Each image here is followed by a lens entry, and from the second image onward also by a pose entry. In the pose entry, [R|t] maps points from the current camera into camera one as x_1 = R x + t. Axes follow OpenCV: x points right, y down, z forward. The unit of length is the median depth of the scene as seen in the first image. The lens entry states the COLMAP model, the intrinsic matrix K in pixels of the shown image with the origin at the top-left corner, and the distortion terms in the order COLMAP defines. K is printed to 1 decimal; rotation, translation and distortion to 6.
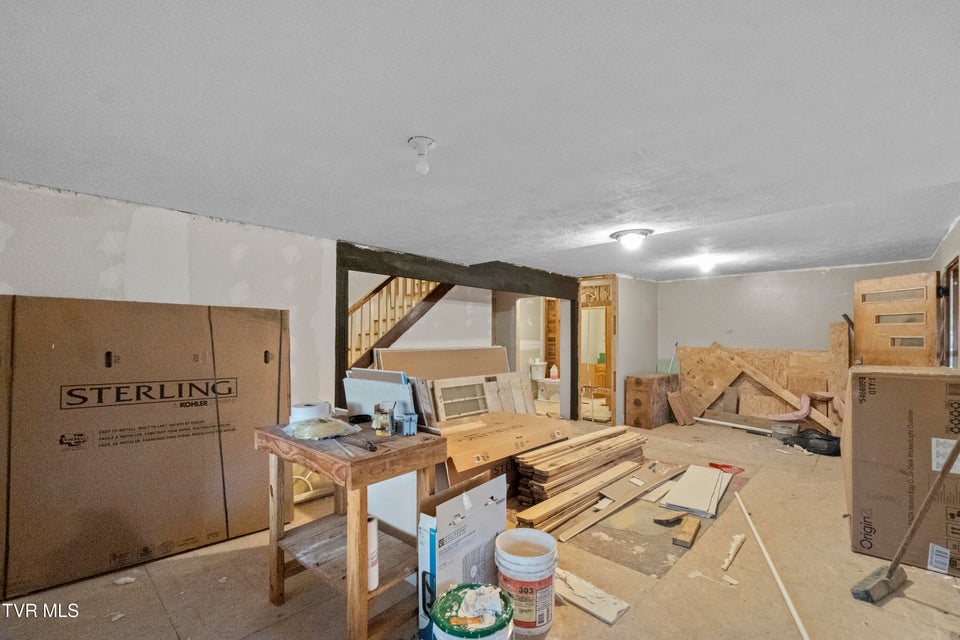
lens RADIAL K [[419.9, 0, 480.1], [0, 419.9, 336.6], [0, 0, 1]] dist [0.000860, 0.000592]
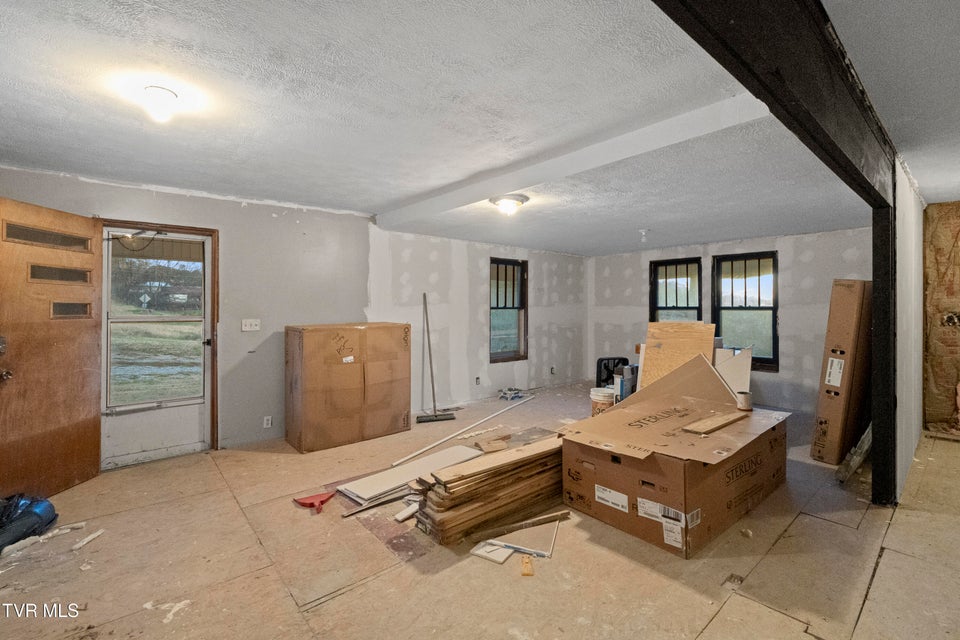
lens RADIAL K [[421.3, 0, 478.1], [0, 421.3, 309.3], [0, 0, 1]] dist [-0.000301, 0.000395]
pose [[-0.993897, -0.002663, 0.110278, 0.307840], [-0.003082, 0.999989, -0.003629, 0.016342], [-0.110267, -0.003947, -0.993894, 1.941415]]
